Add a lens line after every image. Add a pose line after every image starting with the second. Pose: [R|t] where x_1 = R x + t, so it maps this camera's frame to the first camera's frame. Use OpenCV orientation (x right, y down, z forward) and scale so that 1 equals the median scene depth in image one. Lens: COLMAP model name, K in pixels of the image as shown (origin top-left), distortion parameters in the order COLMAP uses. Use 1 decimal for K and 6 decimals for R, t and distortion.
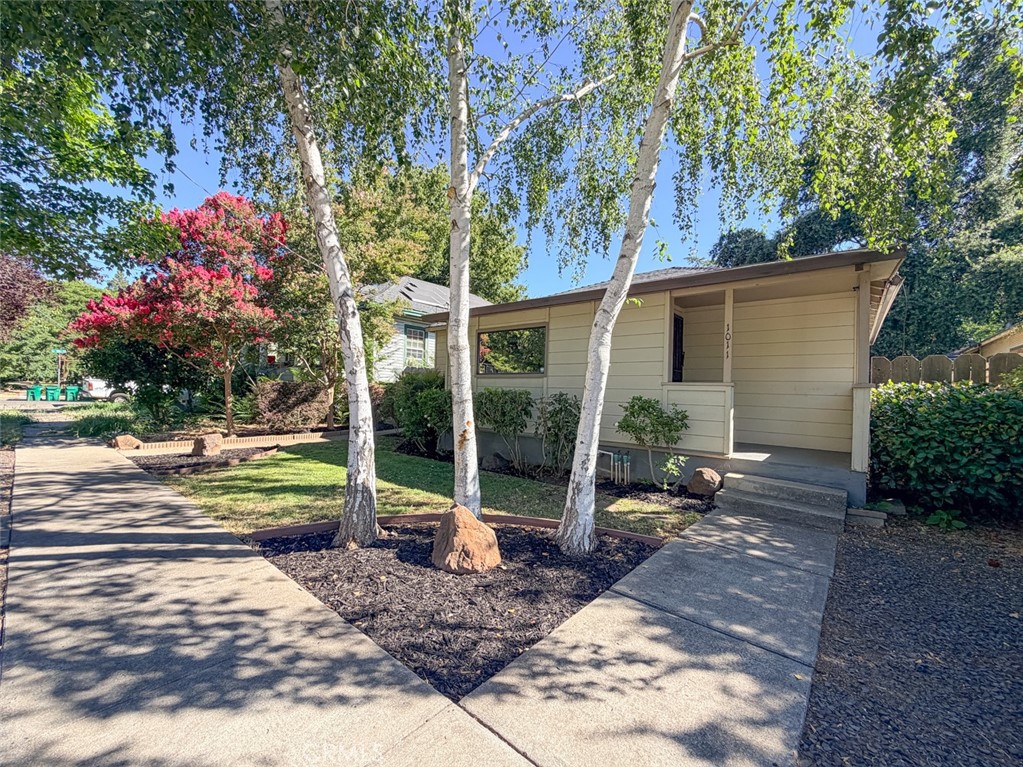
lens RADIAL K [[421.7, 0, 487.4], [0, 421.7, 390.4], [0, 0, 1]] dist [-0.002906, 0.000533]
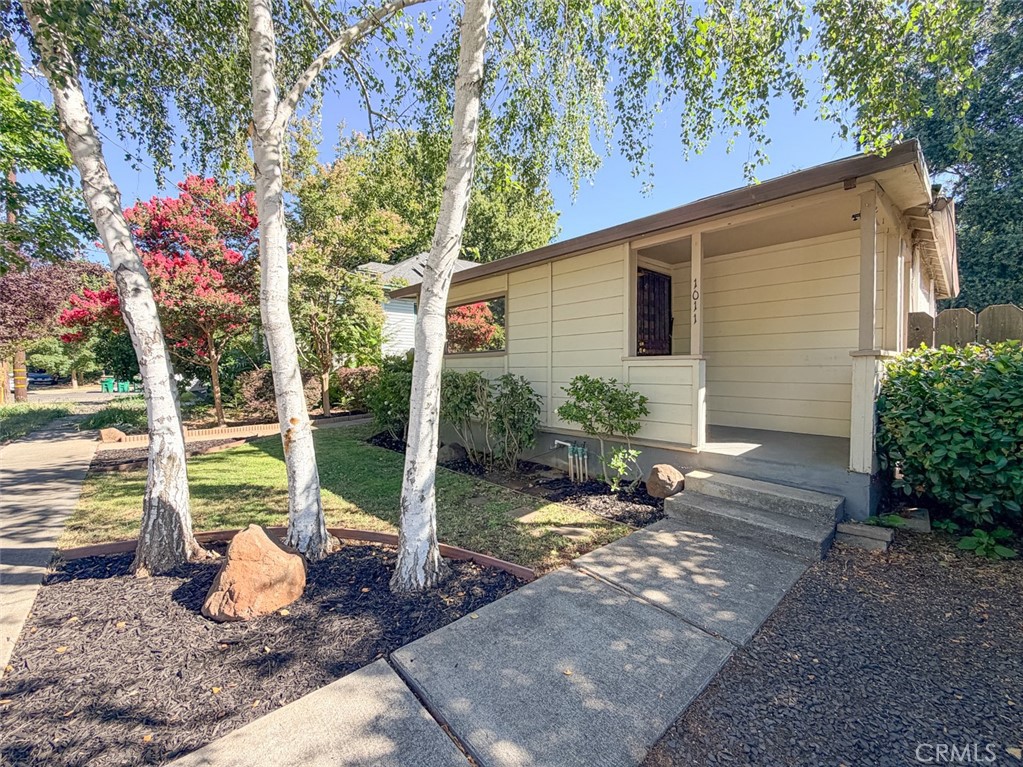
lens RADIAL K [[421.7, 0, 511.9], [0, 421.7, 383.9], [0, 0, 1]] dist [-0.002906, 0.000533]
pose [[0.991520, -0.029747, -0.126501, 0.420609], [0.034696, 0.998709, 0.037103, -0.006831], [0.125234, -0.041178, 0.991272, 0.233778]]
